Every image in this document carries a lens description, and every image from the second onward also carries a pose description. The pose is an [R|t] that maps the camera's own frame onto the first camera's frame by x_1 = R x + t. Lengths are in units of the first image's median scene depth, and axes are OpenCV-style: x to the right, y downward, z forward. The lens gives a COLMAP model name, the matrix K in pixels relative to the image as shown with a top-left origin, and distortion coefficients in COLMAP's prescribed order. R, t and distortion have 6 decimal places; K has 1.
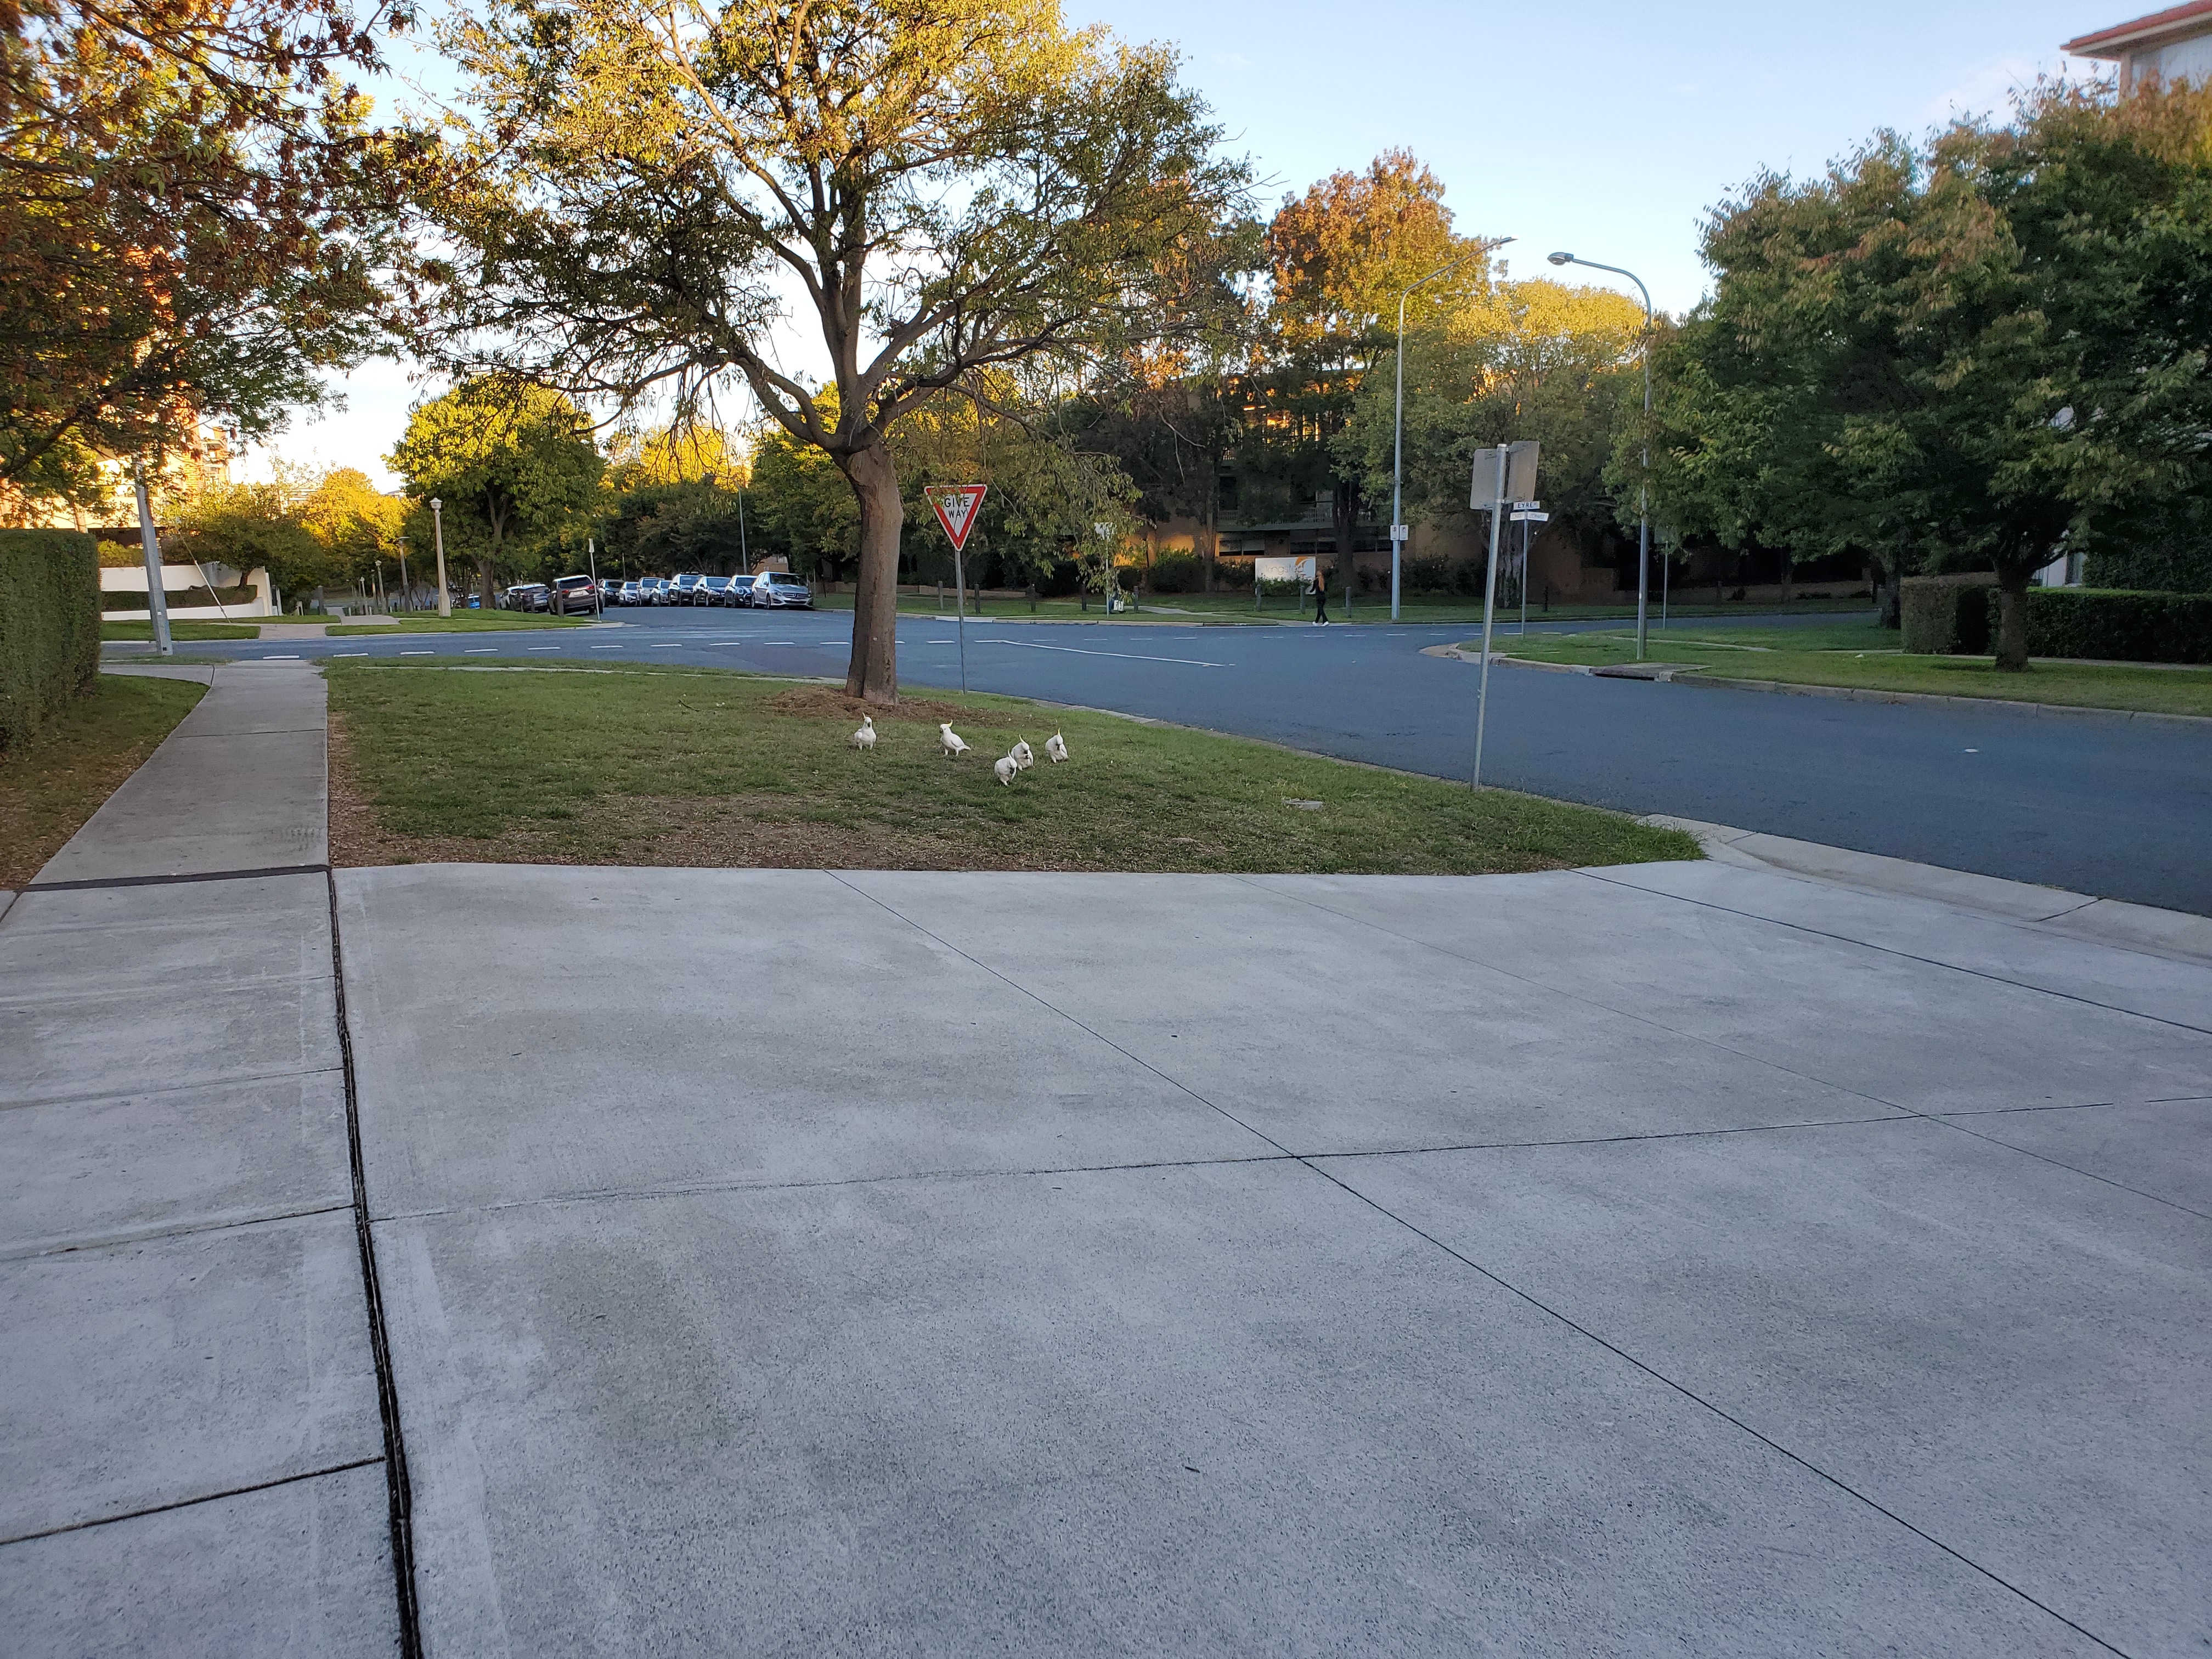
lens RADIAL K [[1748.1, 0, 1111.6], [0, 1748.1, 836.4], [0, 0, 1]] dist [-0.005225, 0.020311]
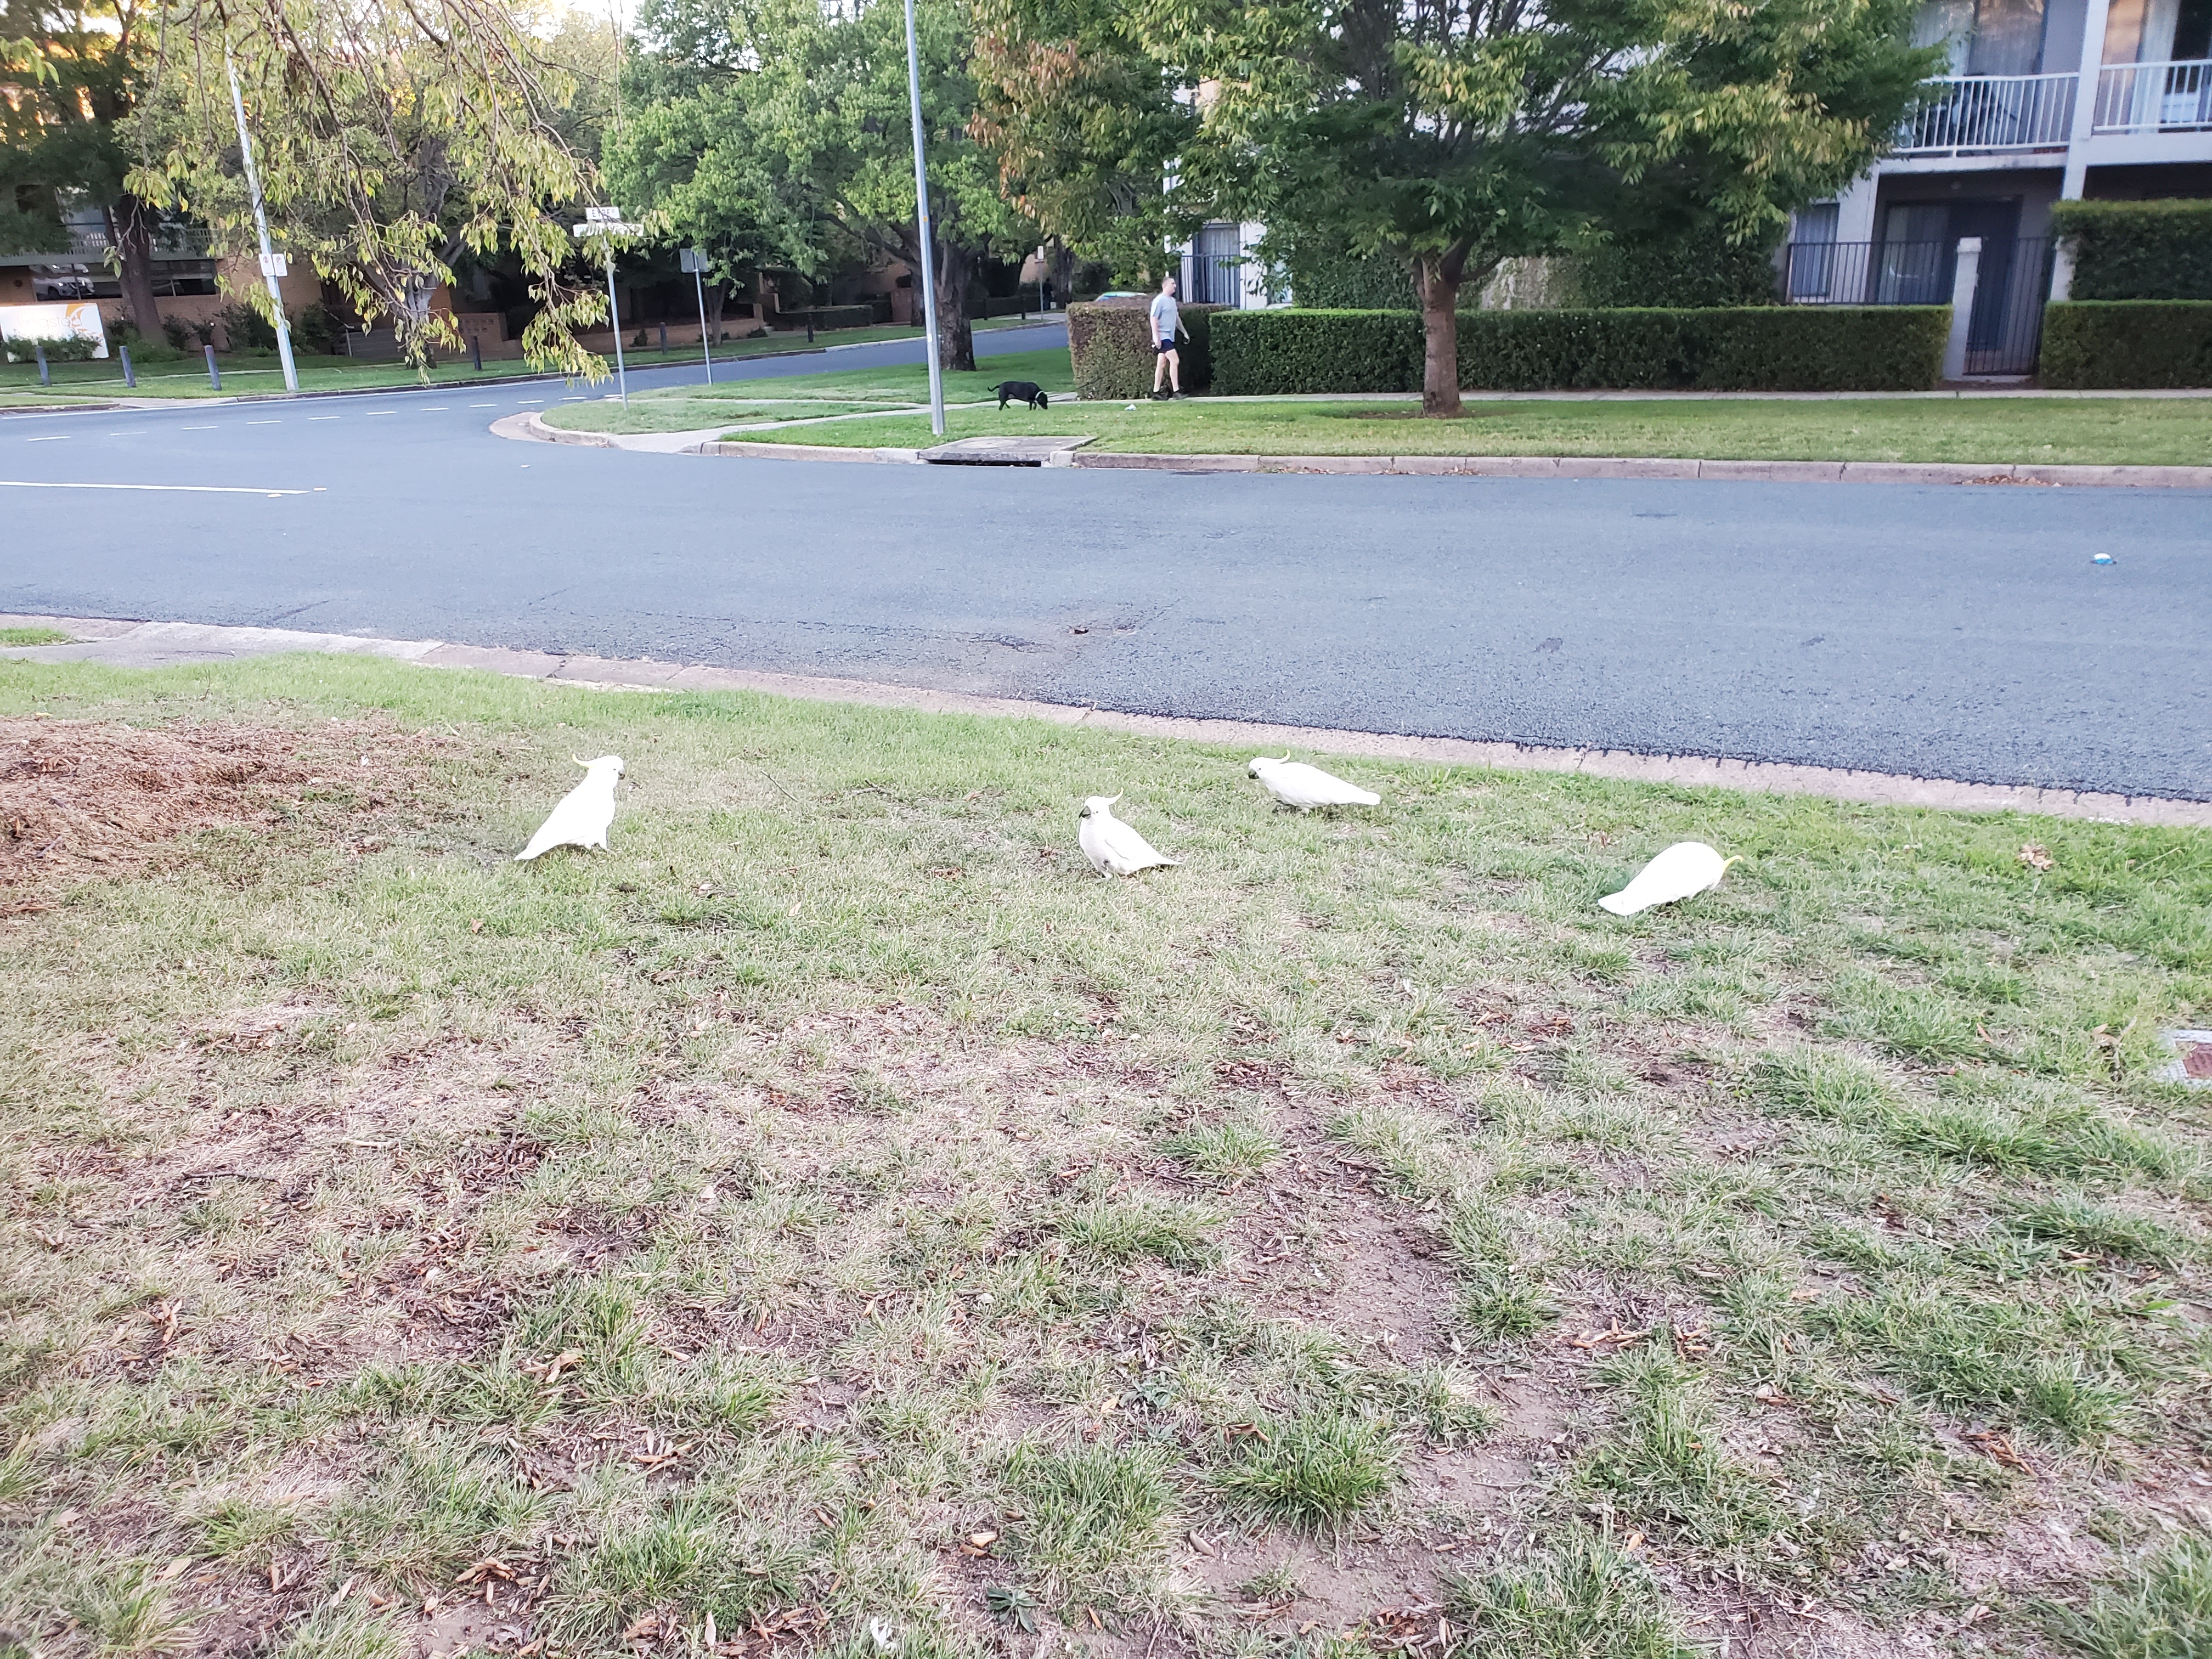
lens RADIAL K [[1748.1, 0, 1108.9], [0, 1748.1, 828.3], [0, 0, 1]] dist [-0.005225, 0.020311]
pose [[0.766476, -0.206934, 0.608024, -0.055571], [0.124343, 0.976574, 0.175620, -0.032232], [-0.630122, -0.059005, 0.774251, 0.219174]]
